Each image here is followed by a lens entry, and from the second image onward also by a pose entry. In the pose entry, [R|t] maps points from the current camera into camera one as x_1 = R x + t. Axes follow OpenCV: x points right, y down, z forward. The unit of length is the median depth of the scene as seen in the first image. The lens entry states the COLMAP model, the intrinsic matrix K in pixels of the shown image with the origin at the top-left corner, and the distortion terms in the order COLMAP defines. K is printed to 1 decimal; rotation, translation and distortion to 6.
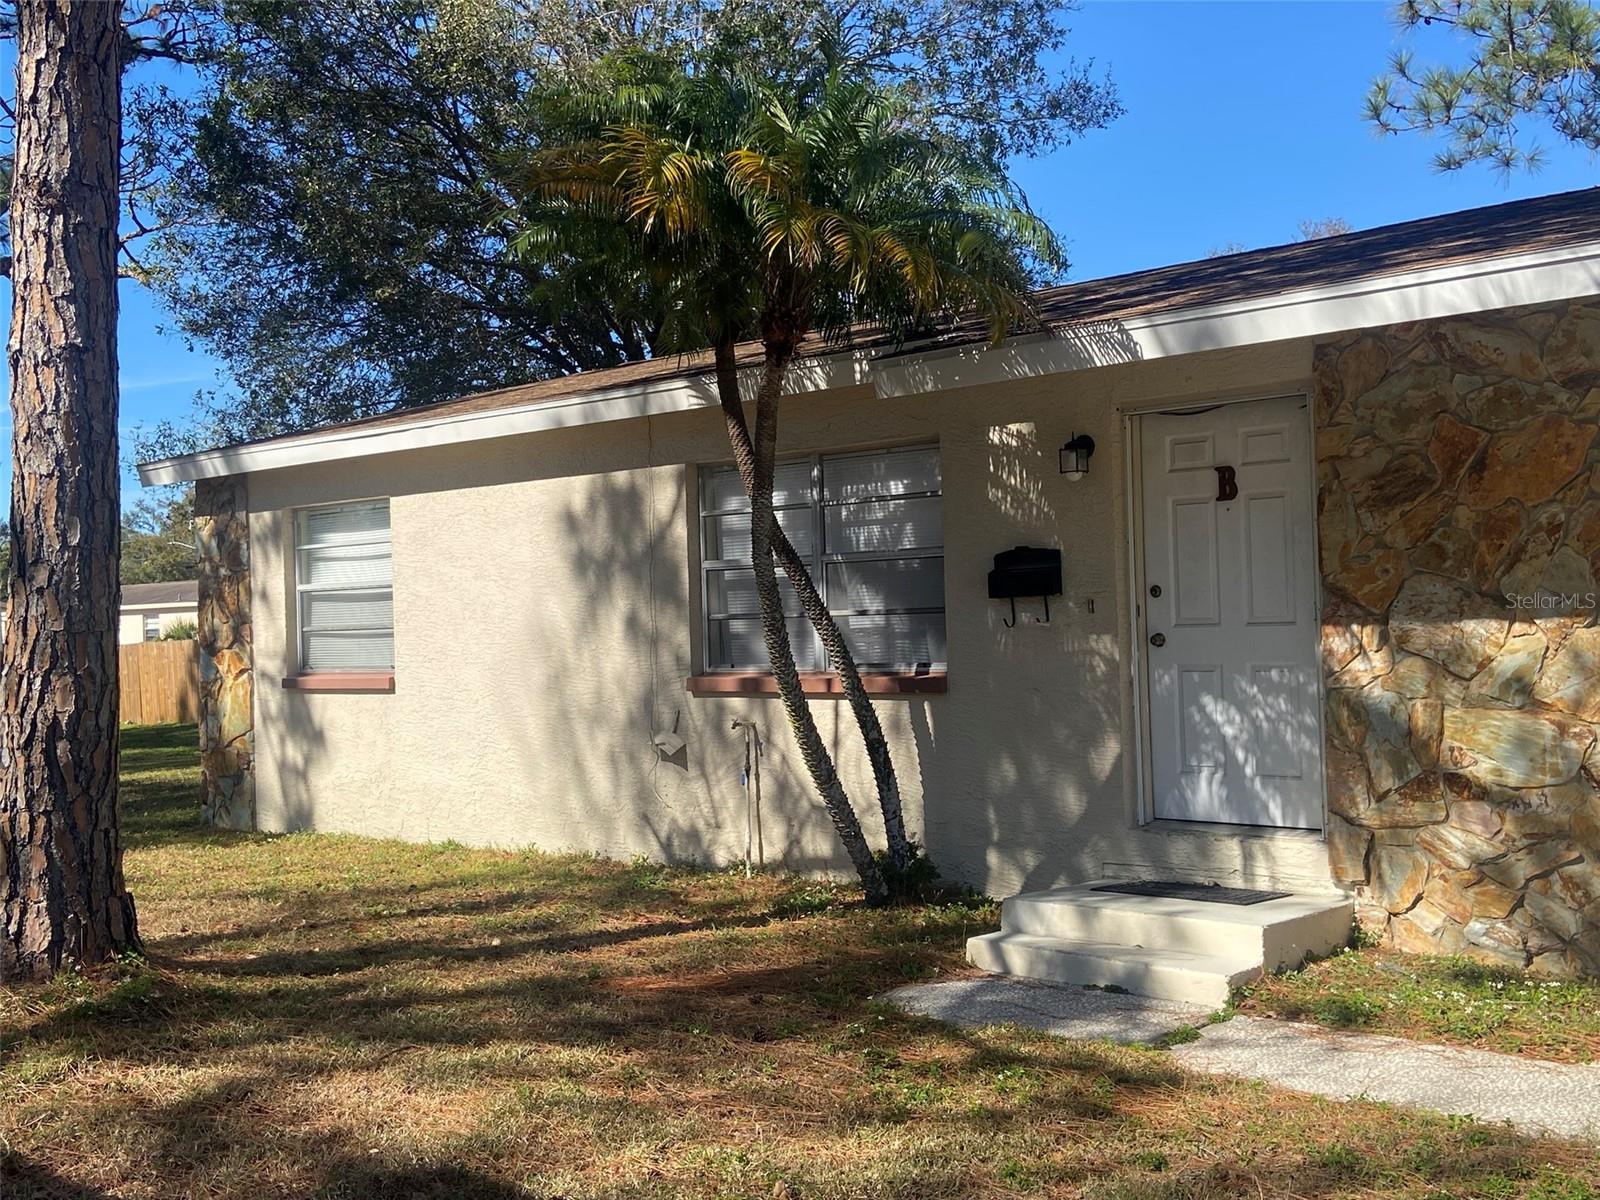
lens RADIAL K [[1658.7, 0, 809.4], [0, 1658.7, 588.1], [0, 0, 1]] dist [0.097993, 0.000000]
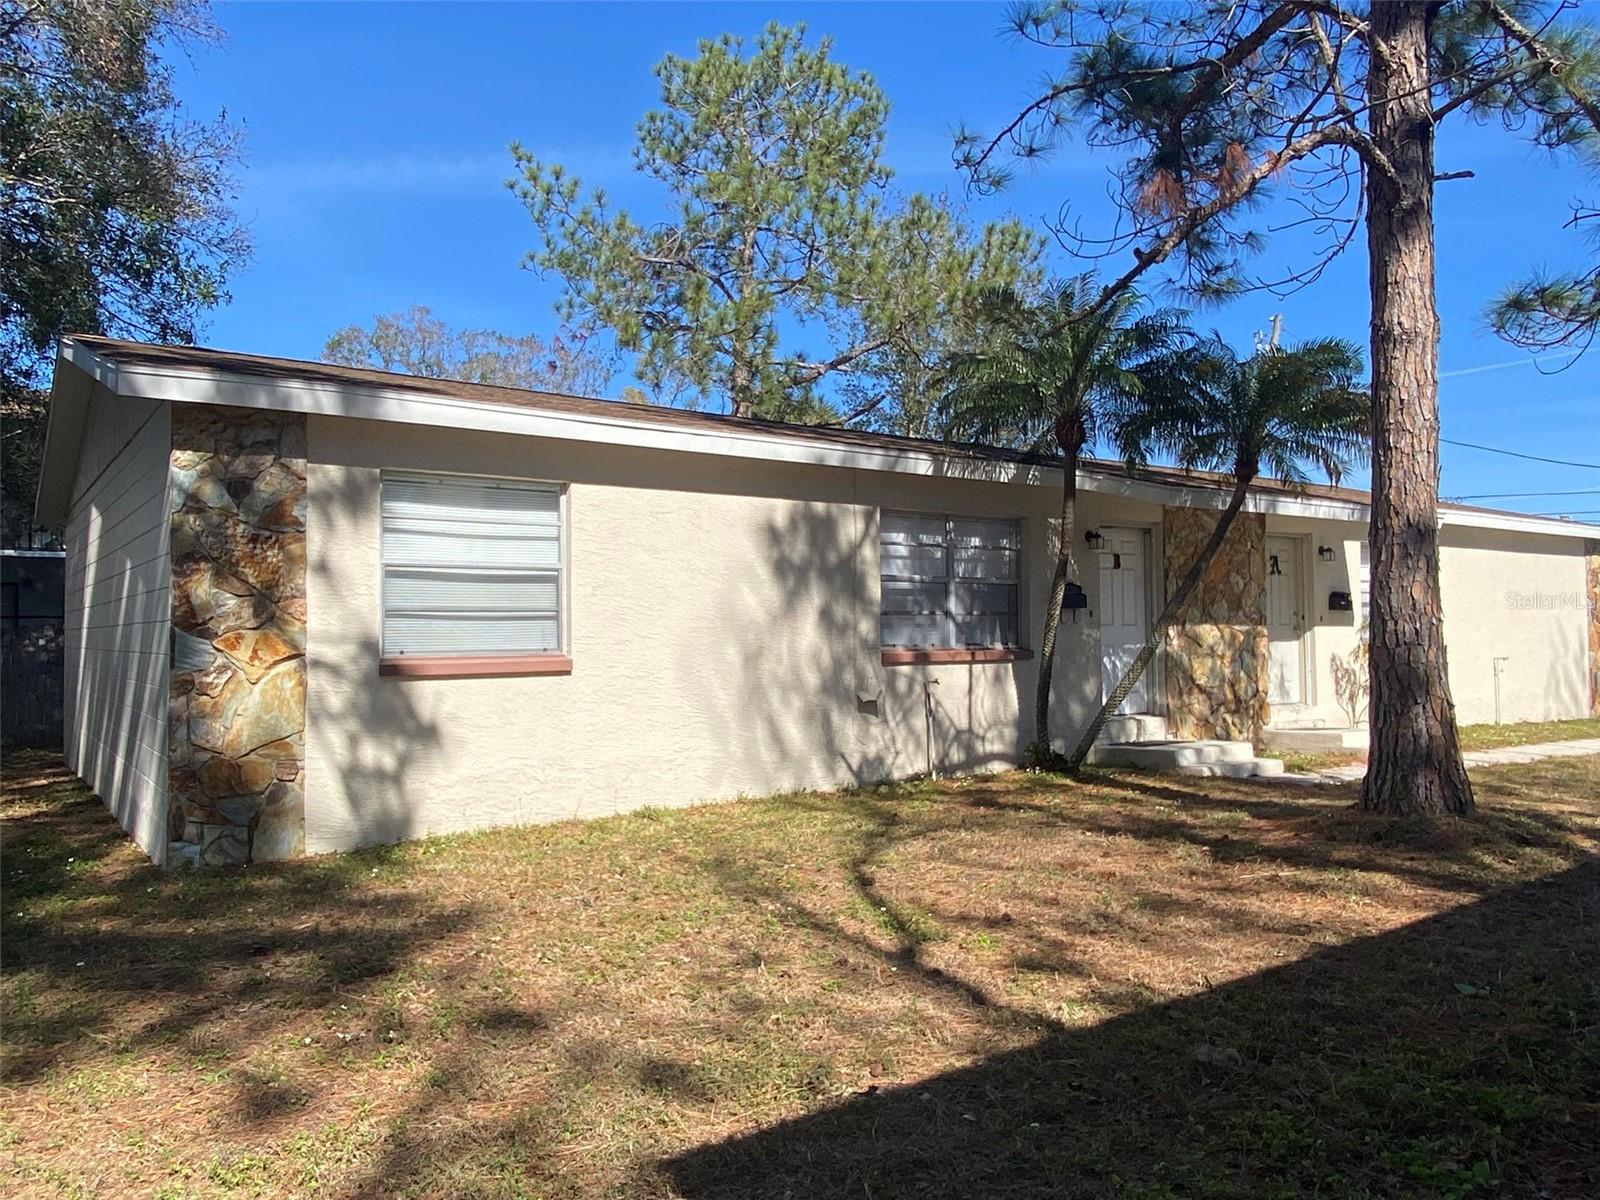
lens RADIAL K [[1182.0, 0, 781.4], [0, 1182.0, 609.5], [0, 0, 1]] dist [0.068350, -0.032982]
pose [[0.234902, 0.037346, 0.971301, -1.052533], [-0.025077, 0.999162, -0.032353, 0.048378], [-0.971696, -0.016758, 0.235642, 0.806808]]
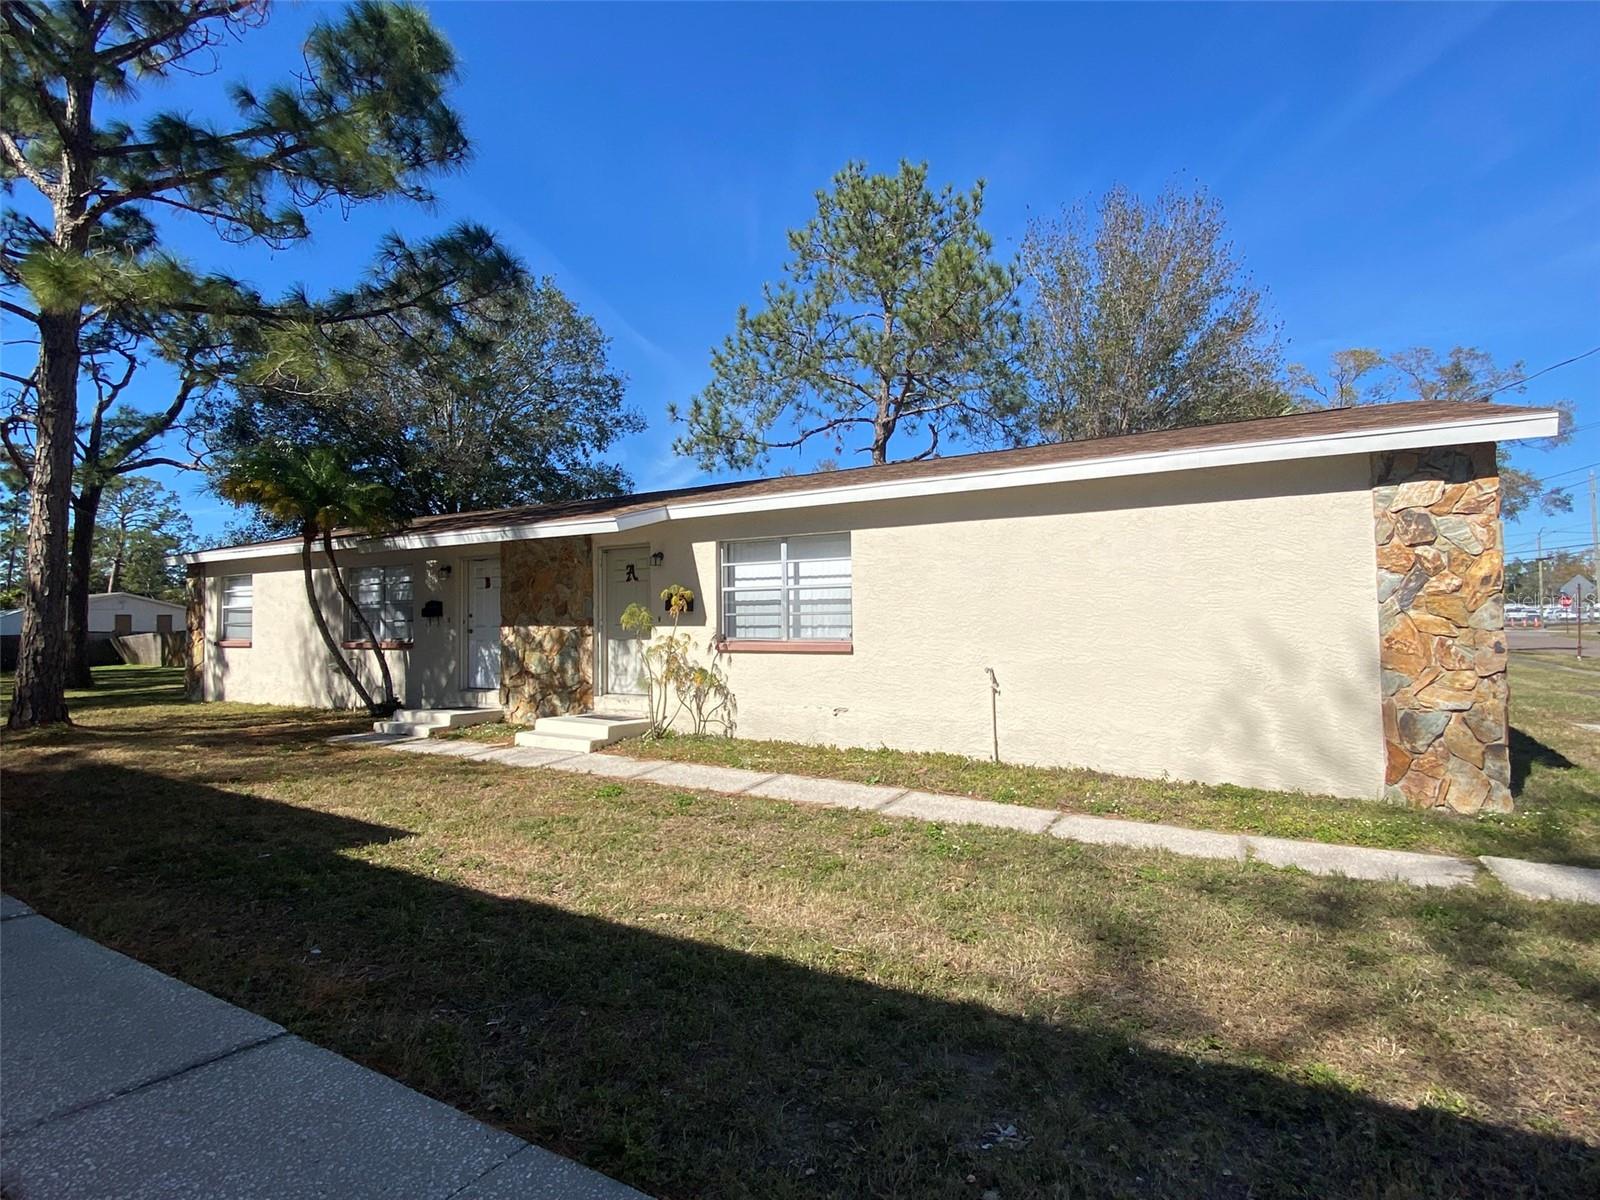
lens RADIAL K [[787.8, 0, 792.8], [0, 787.8, 594.5], [0, 0, 1]] dist [0.012645, -0.001096]
pose [[0.982577, 0.024227, 0.184272, 0.417364], [-0.020523, 0.999548, -0.021985, -0.013793], [-0.184722, 0.017820, 0.982629, -0.461749]]
